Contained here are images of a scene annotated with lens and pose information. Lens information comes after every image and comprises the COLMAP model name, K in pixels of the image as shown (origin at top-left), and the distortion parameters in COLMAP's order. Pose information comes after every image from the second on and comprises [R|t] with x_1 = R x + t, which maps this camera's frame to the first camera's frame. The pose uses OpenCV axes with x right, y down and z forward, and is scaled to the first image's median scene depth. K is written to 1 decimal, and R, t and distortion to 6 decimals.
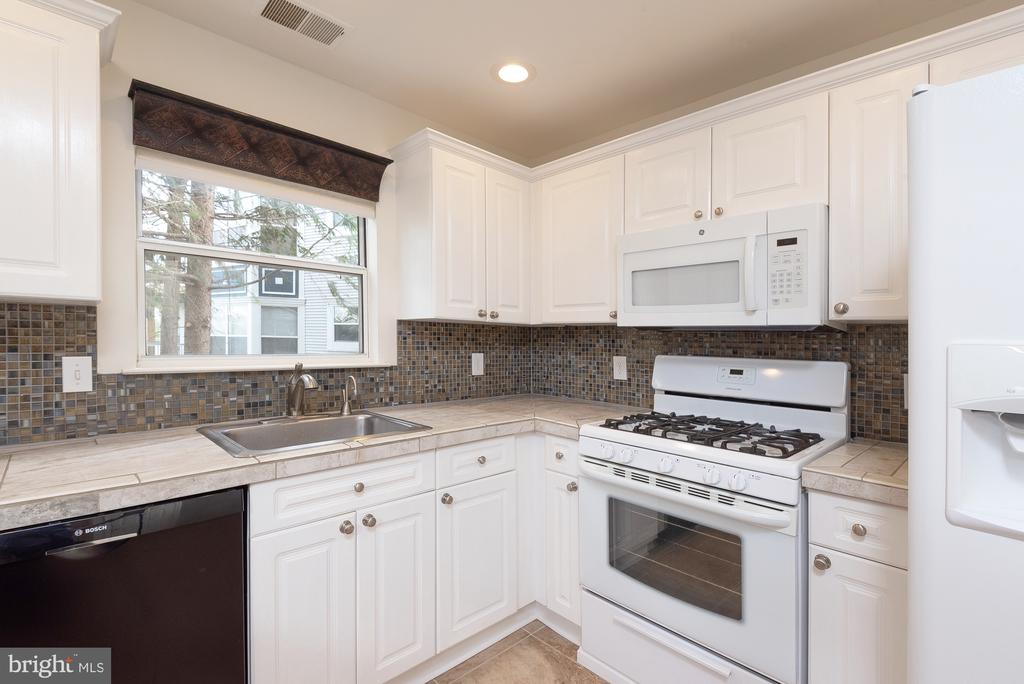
lens RADIAL K [[467.4, 0, 516.7], [0, 467.4, 335.7], [0, 0, 1]] dist [0.024993, -0.019385]
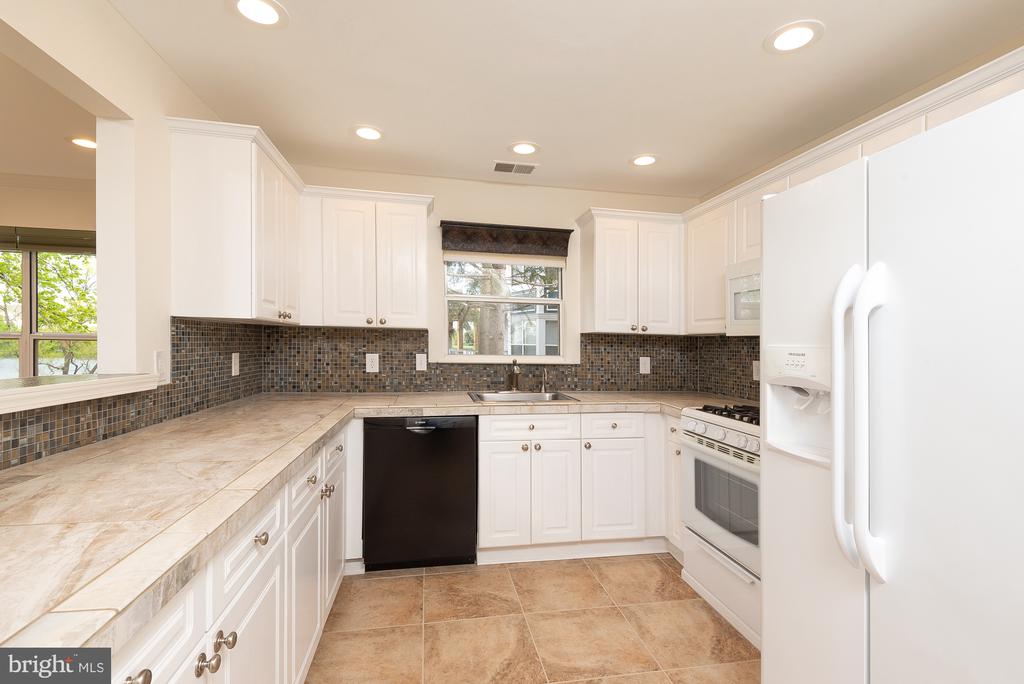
lens RADIAL K [[467.4, 0, 516.7], [0, 467.4, 335.7], [0, 0, 1]] dist [0.024993, -0.019385]
pose [[0.831772, -0.012210, -0.554983, 0.485208], [0.001720, 0.999810, -0.019419, 0.002878], [0.555115, 0.015198, 0.831635, -0.422695]]
